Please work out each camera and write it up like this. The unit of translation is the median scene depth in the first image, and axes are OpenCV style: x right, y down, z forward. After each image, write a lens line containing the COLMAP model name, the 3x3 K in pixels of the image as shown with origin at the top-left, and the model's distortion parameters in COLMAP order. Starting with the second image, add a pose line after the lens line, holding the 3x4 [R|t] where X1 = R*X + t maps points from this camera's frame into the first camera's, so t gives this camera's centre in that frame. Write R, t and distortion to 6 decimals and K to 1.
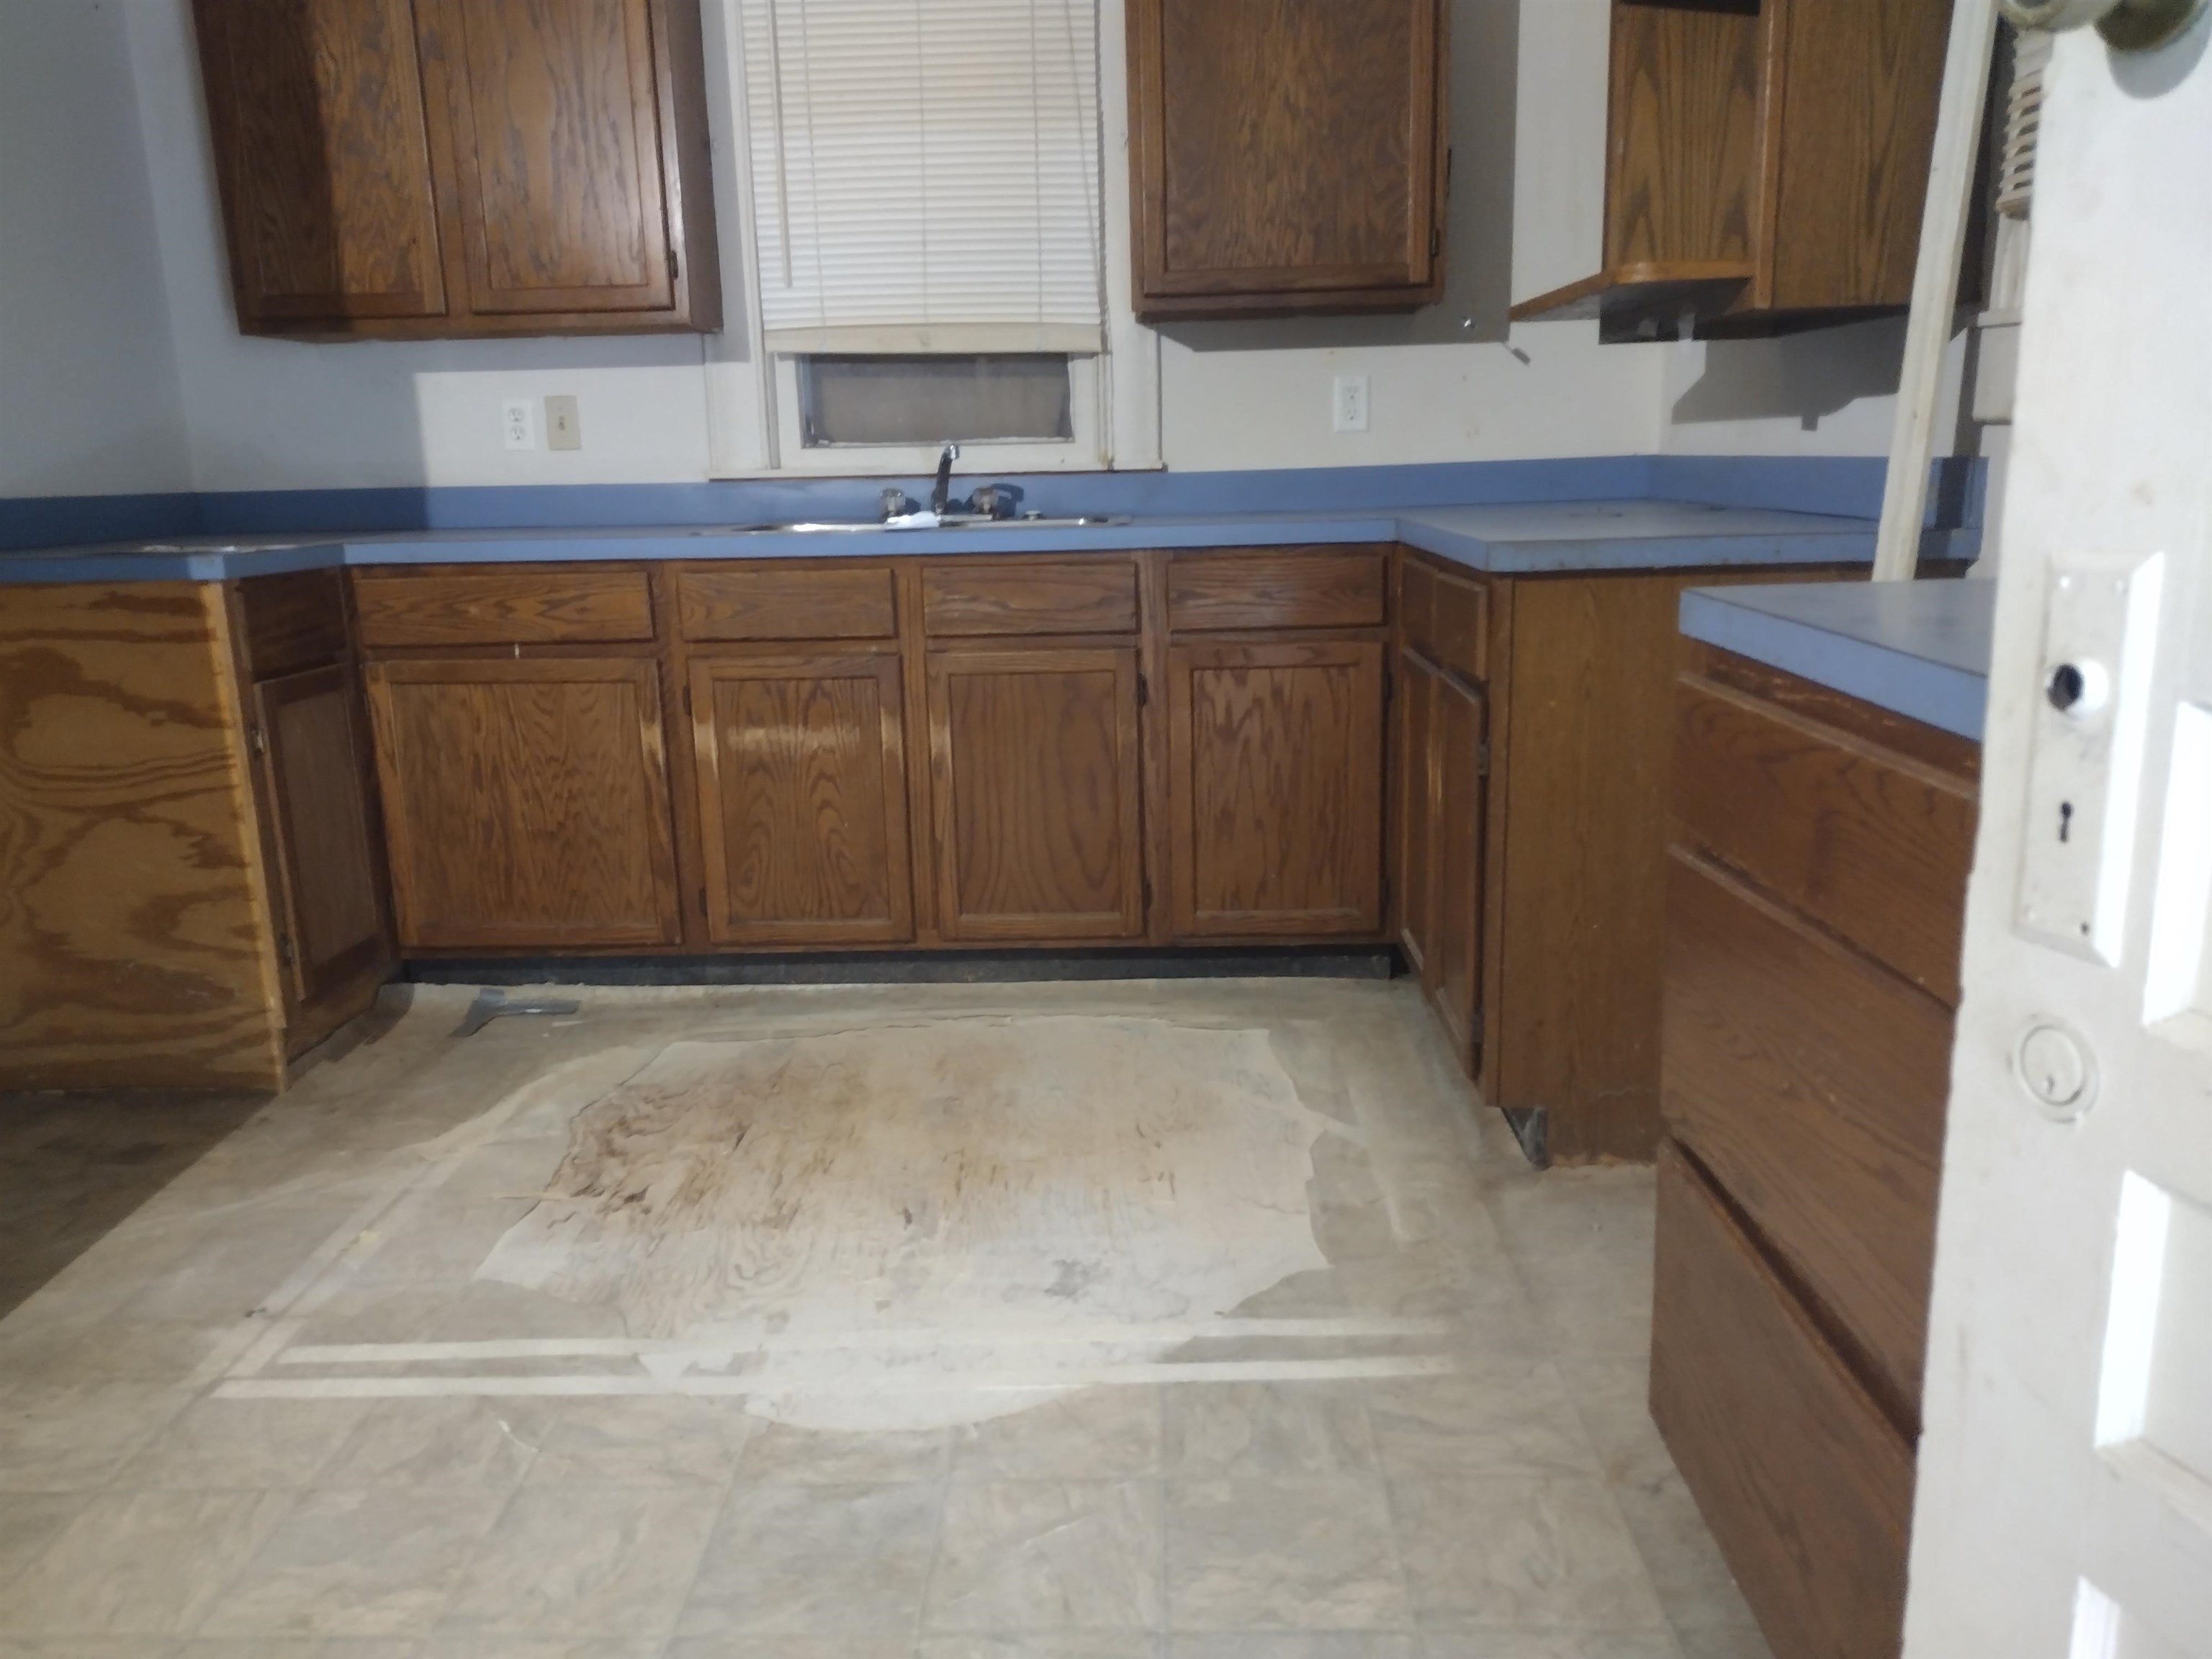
lens RADIAL K [[1669.7, 0, 1100.5], [0, 1669.7, 844.0], [0, 0, 1]] dist [0.067513, -0.097547]
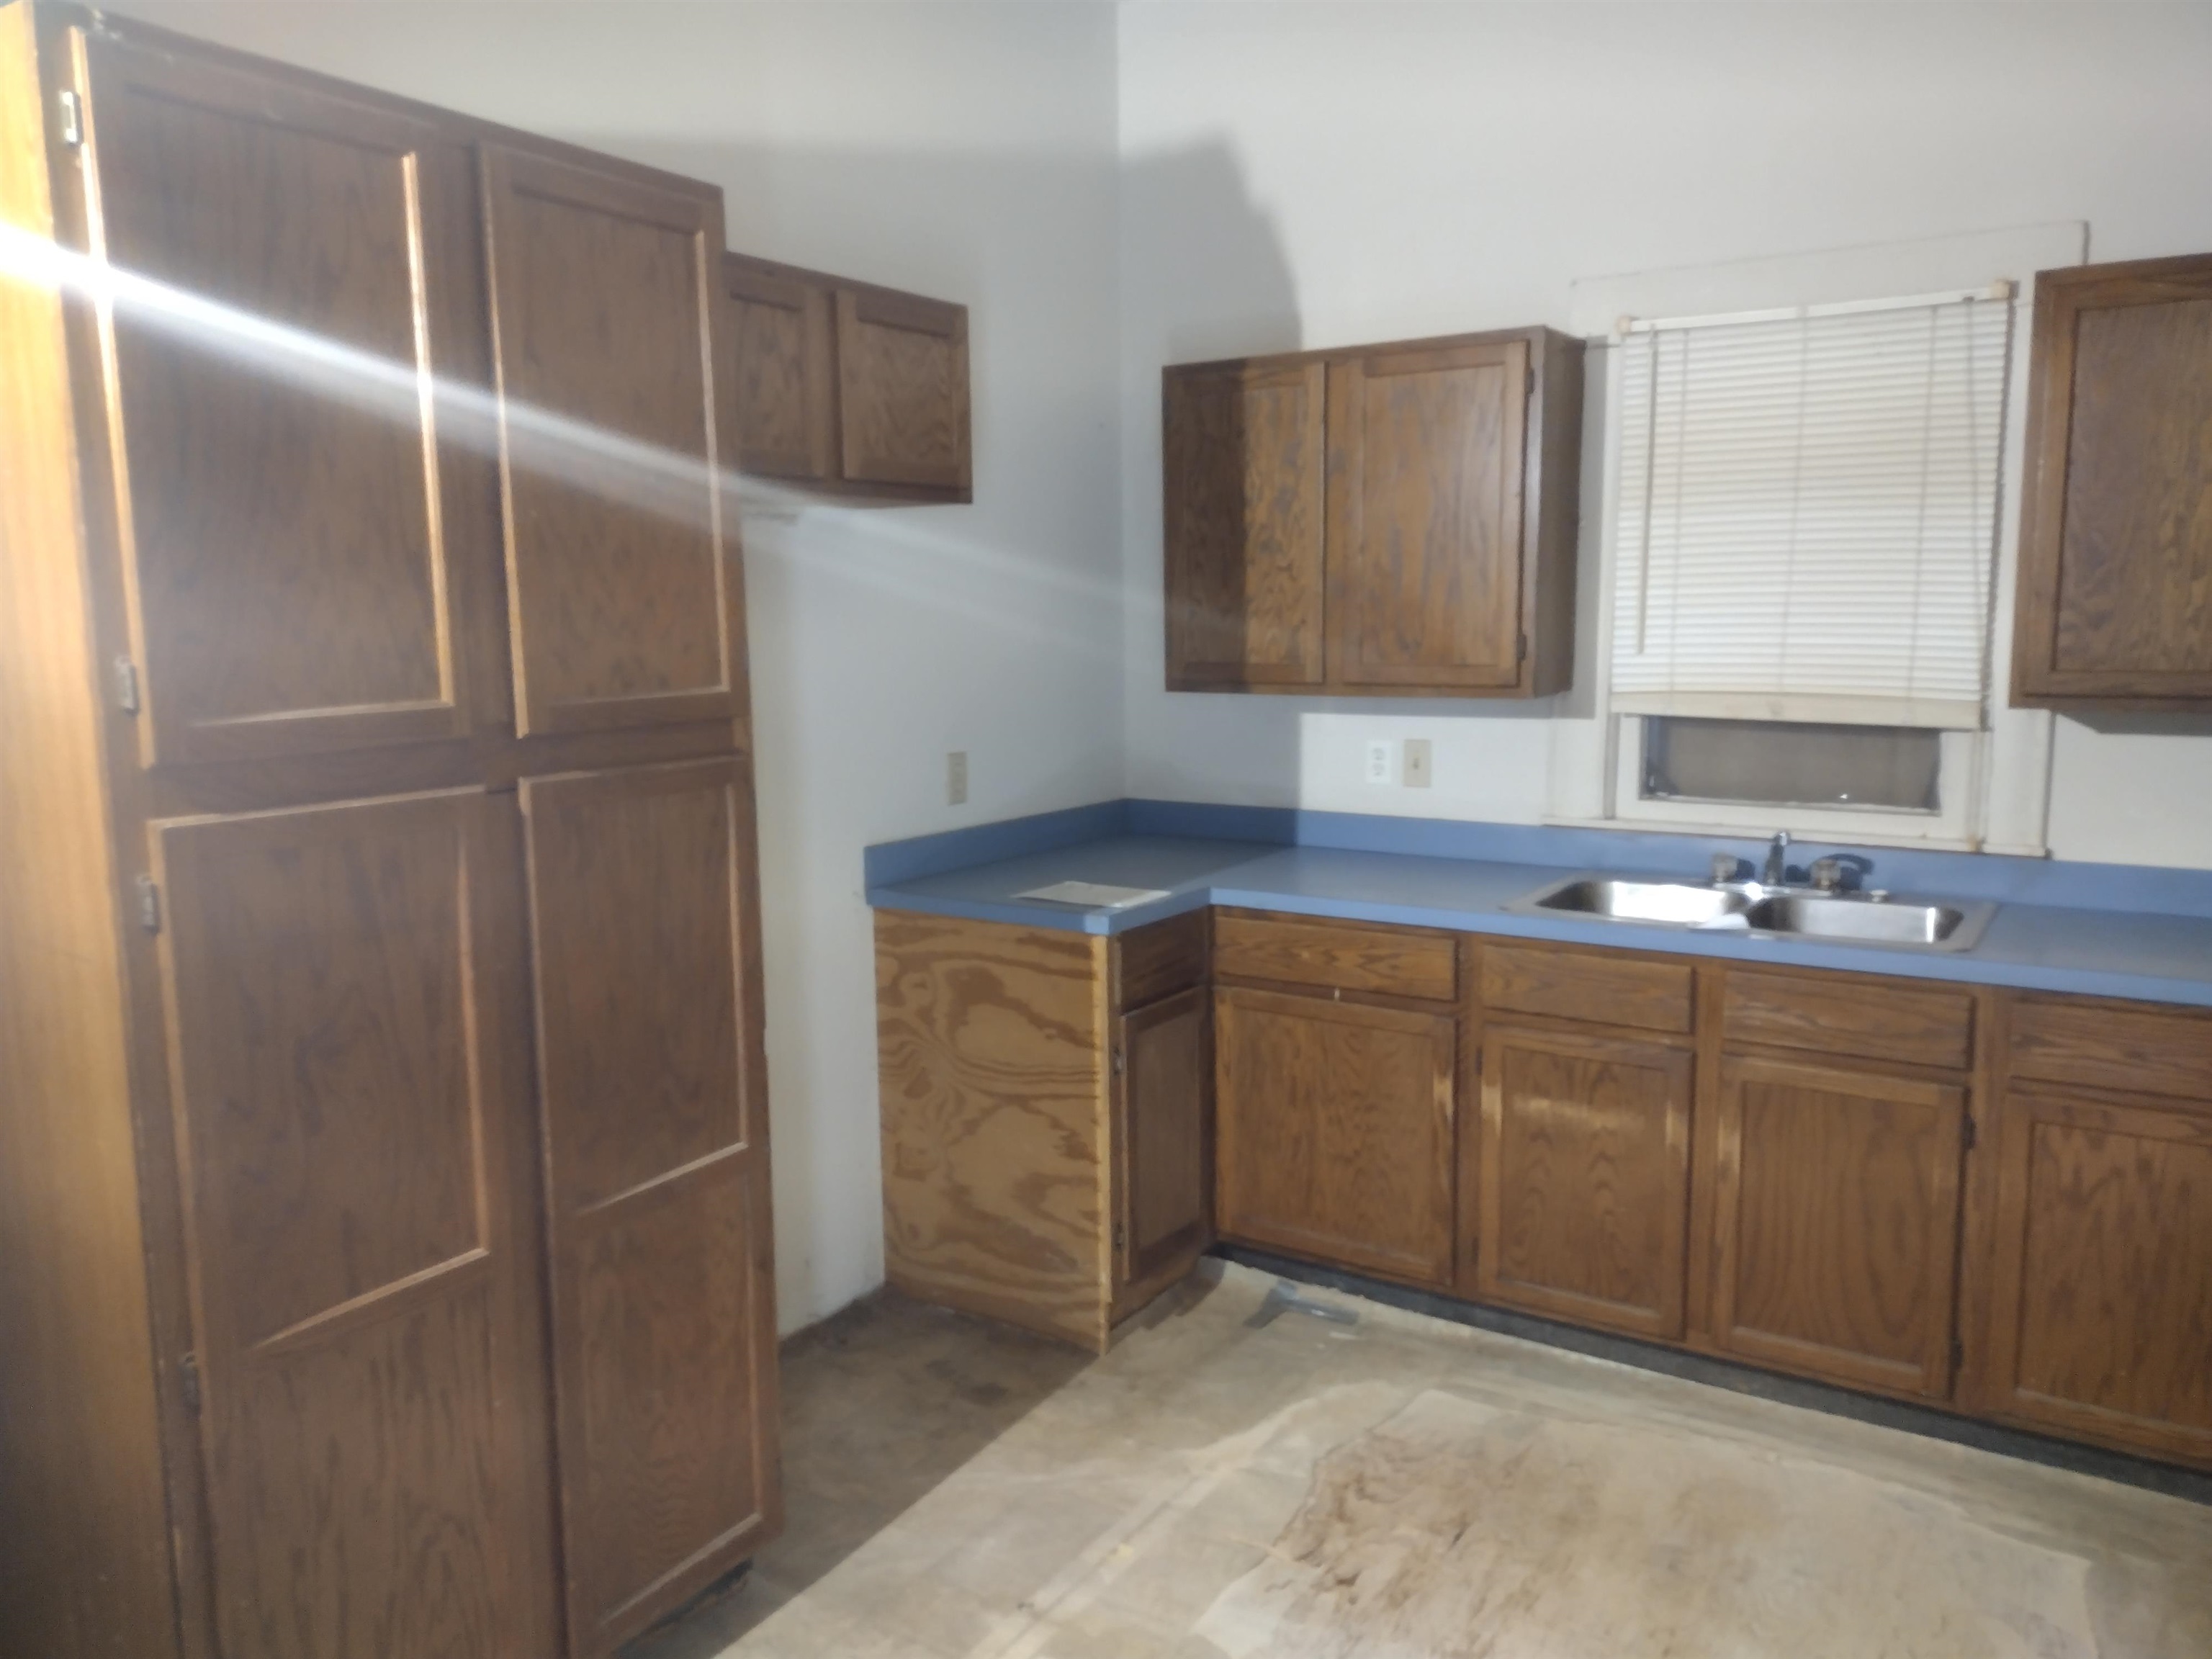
lens RADIAL K [[1655.4, 0, 1101.8], [0, 1655.4, 827.5], [0, 0, 1]] dist [0.085961, -0.100868]
pose [[0.853939, 0.085847, -0.513244, 0.078117], [-0.126568, 0.990944, -0.044836, -0.157119], [0.504747, 0.103248, 0.857071, -0.037943]]
